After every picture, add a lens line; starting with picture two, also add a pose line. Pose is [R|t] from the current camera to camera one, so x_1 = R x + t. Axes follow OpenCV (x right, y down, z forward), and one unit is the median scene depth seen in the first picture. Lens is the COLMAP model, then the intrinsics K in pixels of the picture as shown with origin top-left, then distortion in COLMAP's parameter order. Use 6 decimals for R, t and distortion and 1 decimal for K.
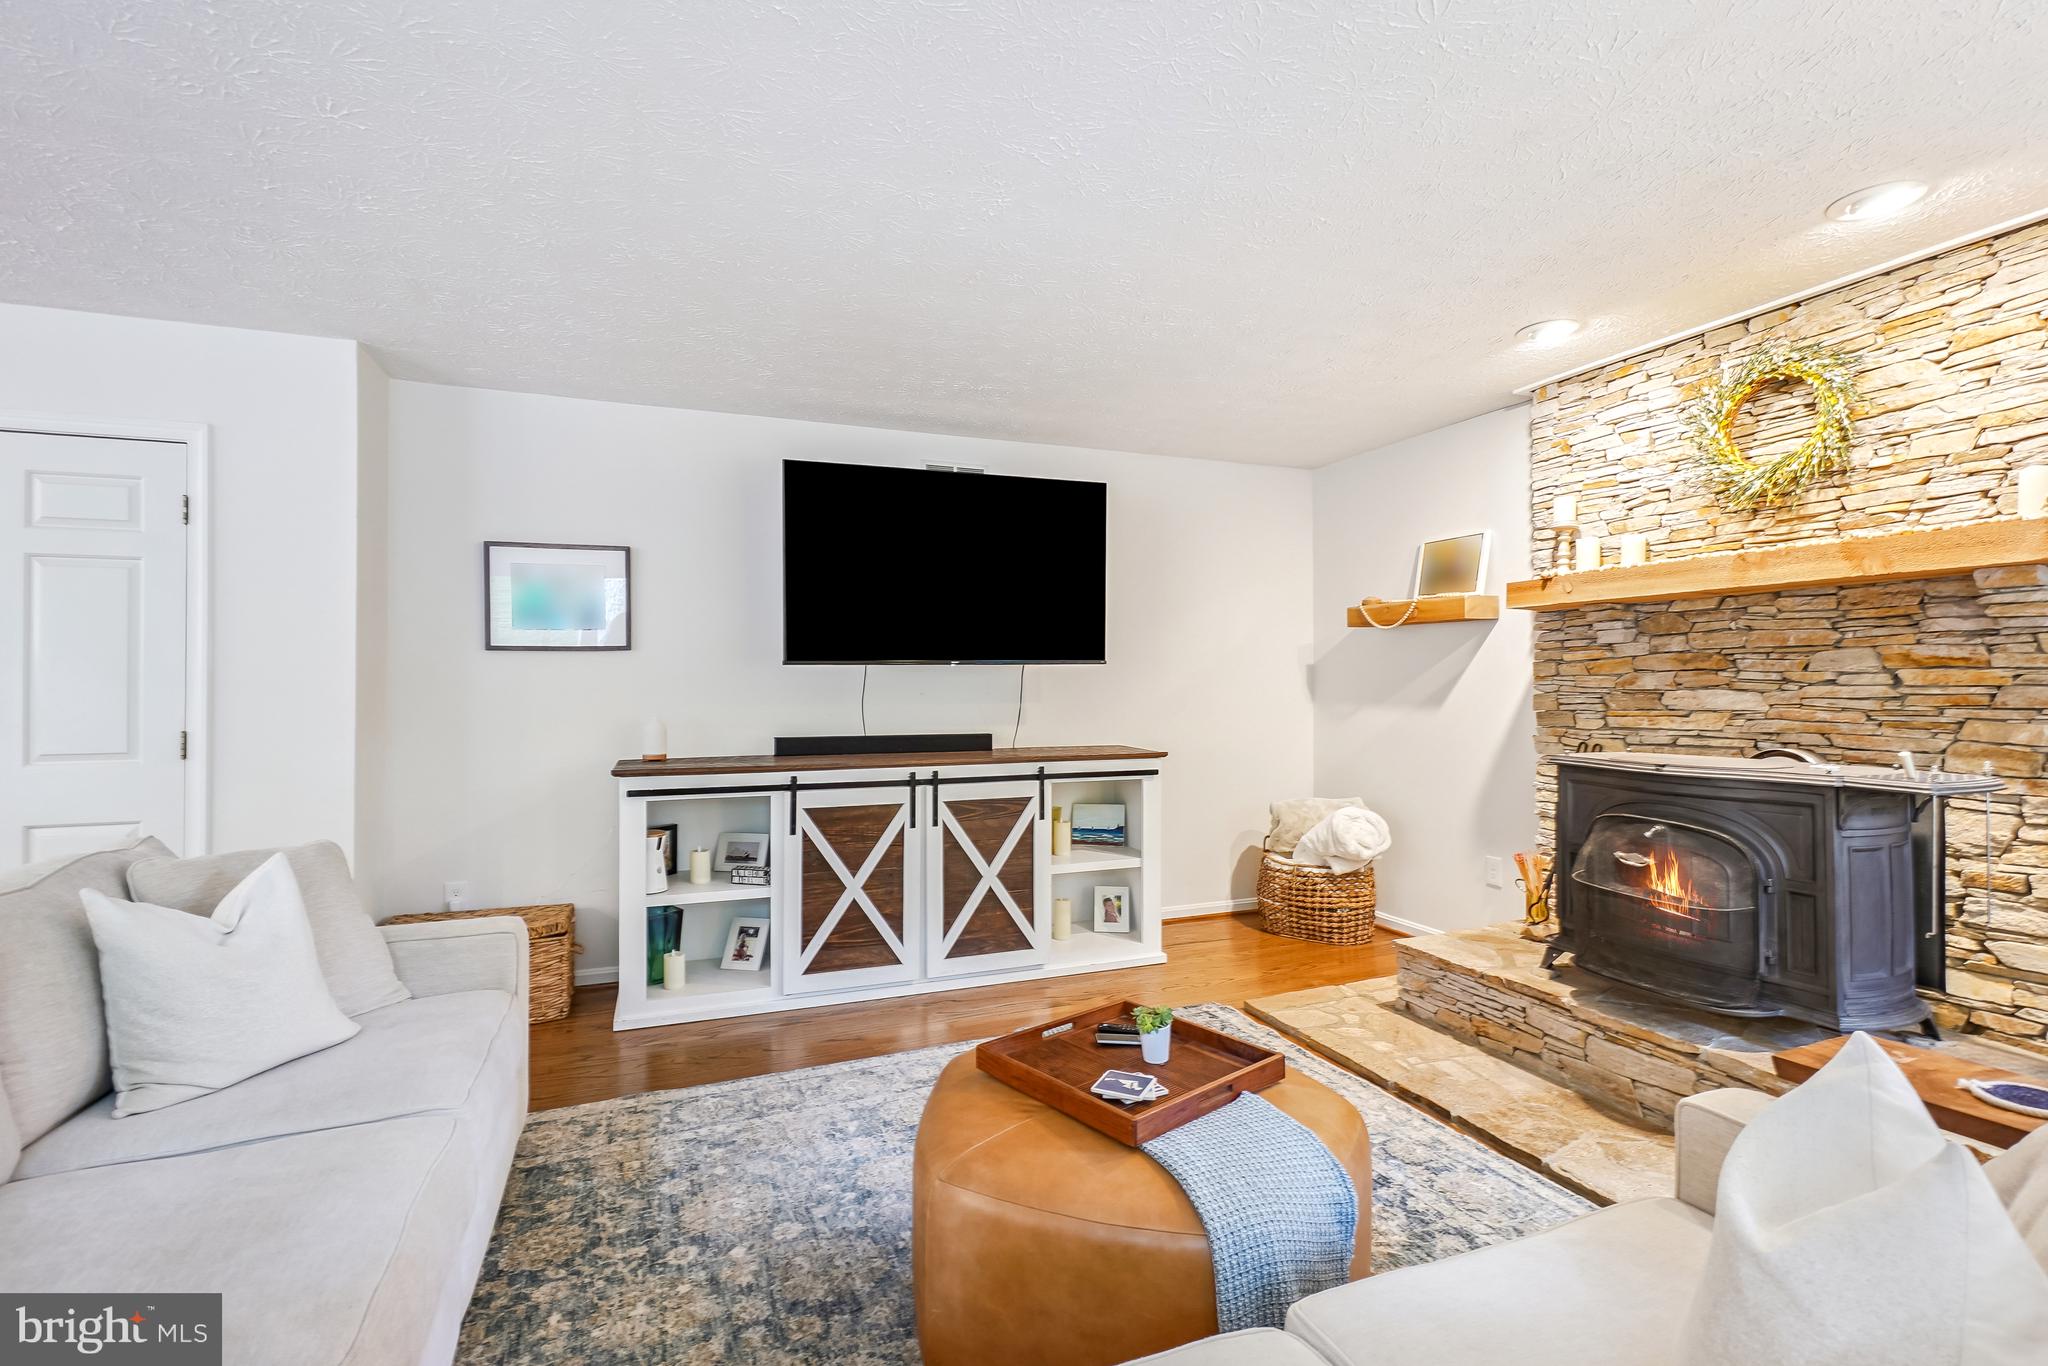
lens RADIAL K [[925.6, 0, 1018.6], [0, 925.6, 677.6], [0, 0, 1]] dist [-0.001574, -0.000665]
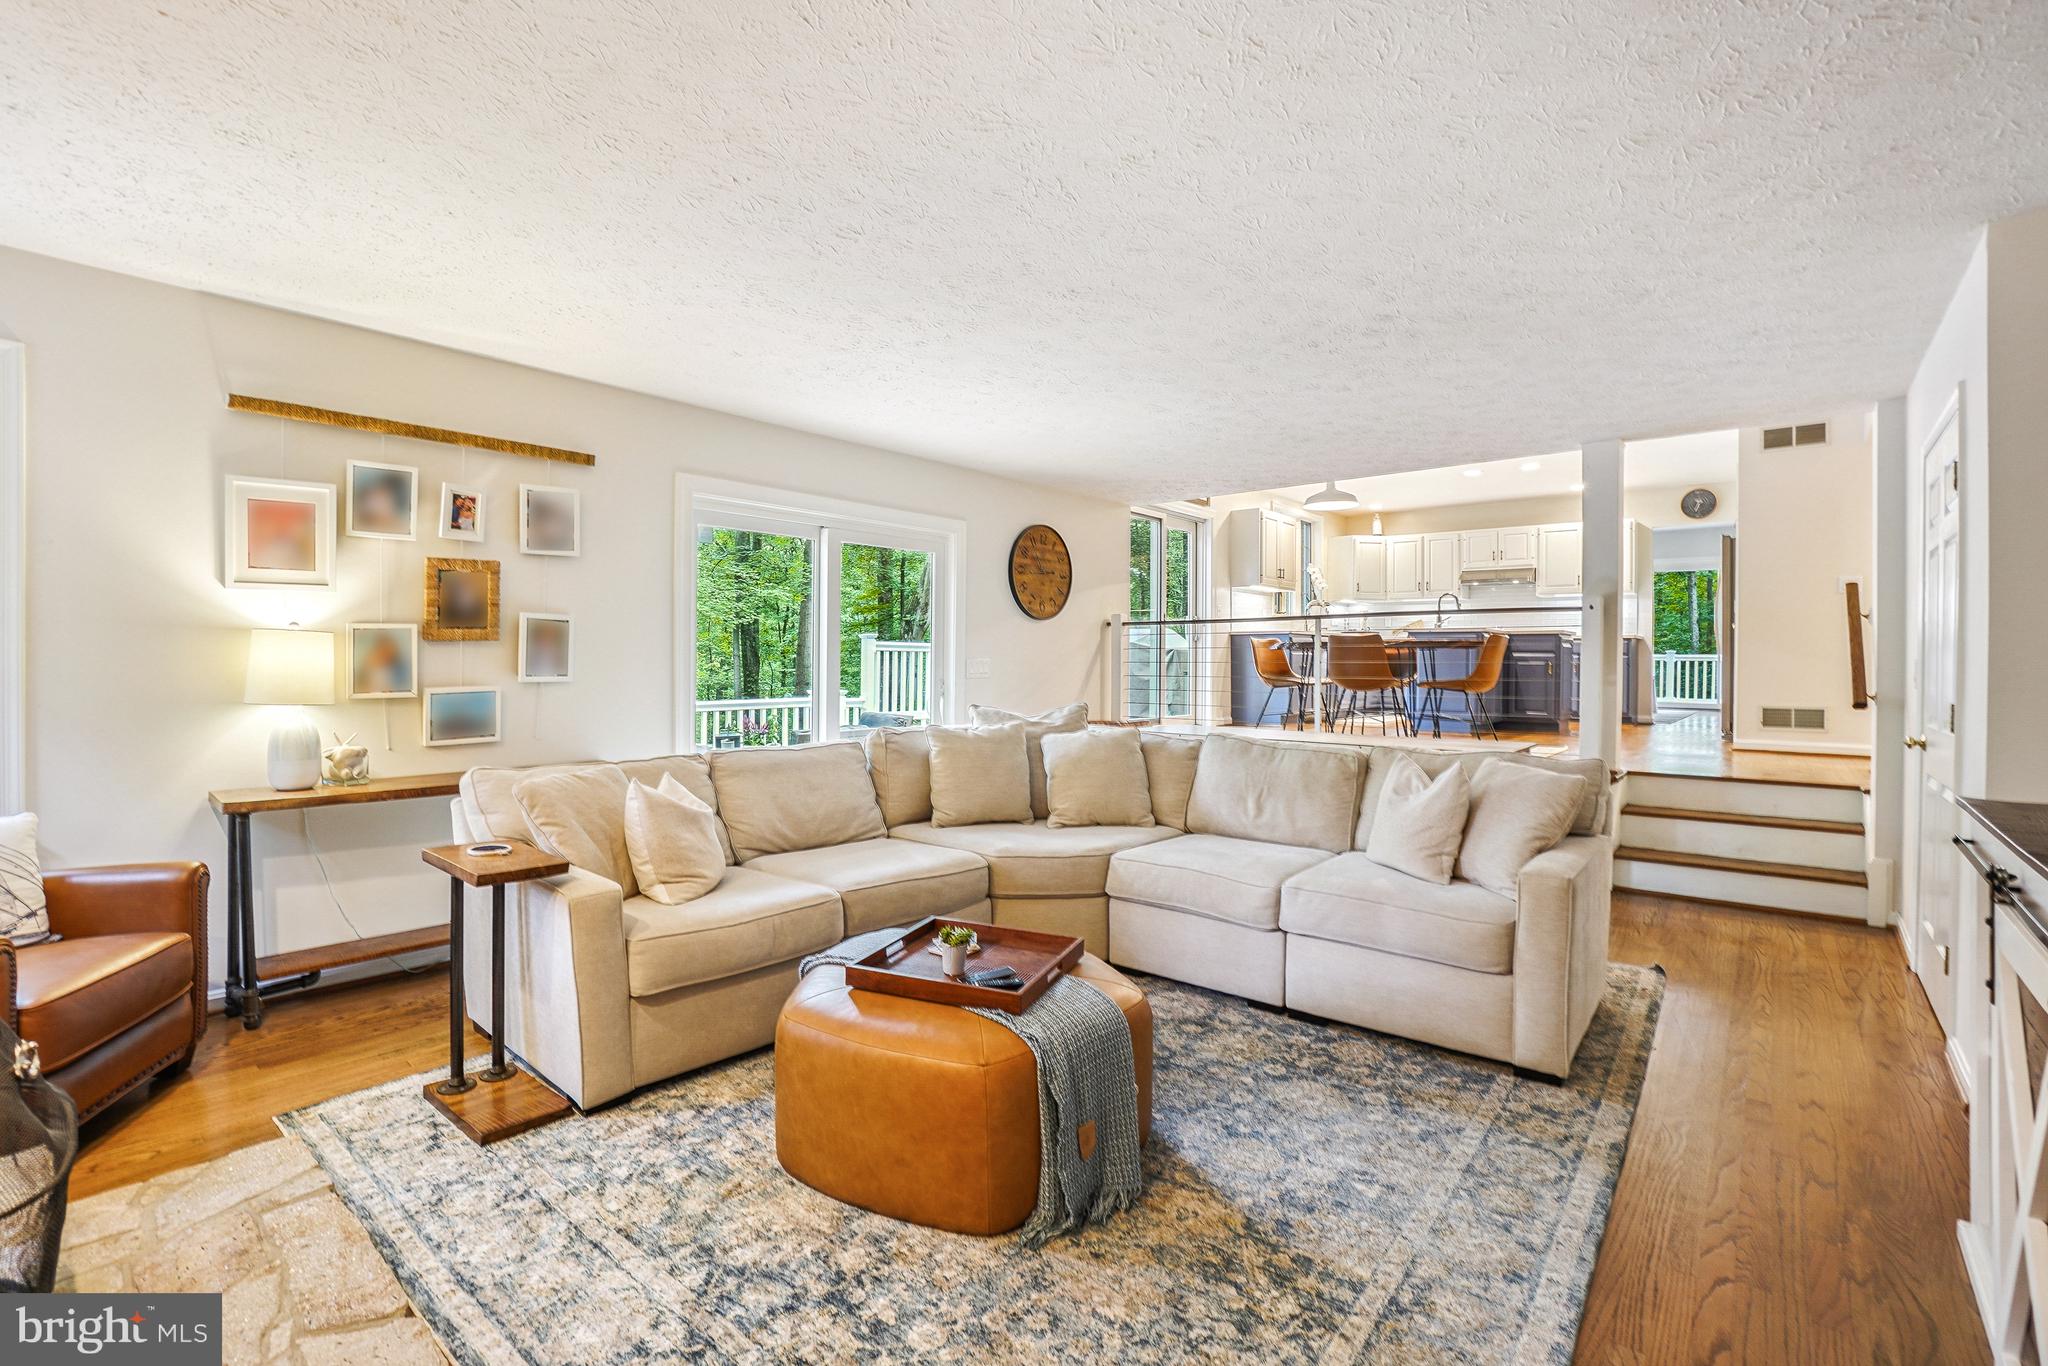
lens RADIAL K [[904.6, 0, 1024.0], [0, 904.6, 683.0], [0, 0, 1]] dist [-0.033482, -0.000049]
pose [[-0.882033, 0.008028, -0.471119, 0.414503], [-0.001028, 0.999820, 0.018961, 0.018817], [0.471186, 0.017209, -0.881866, 1.406980]]
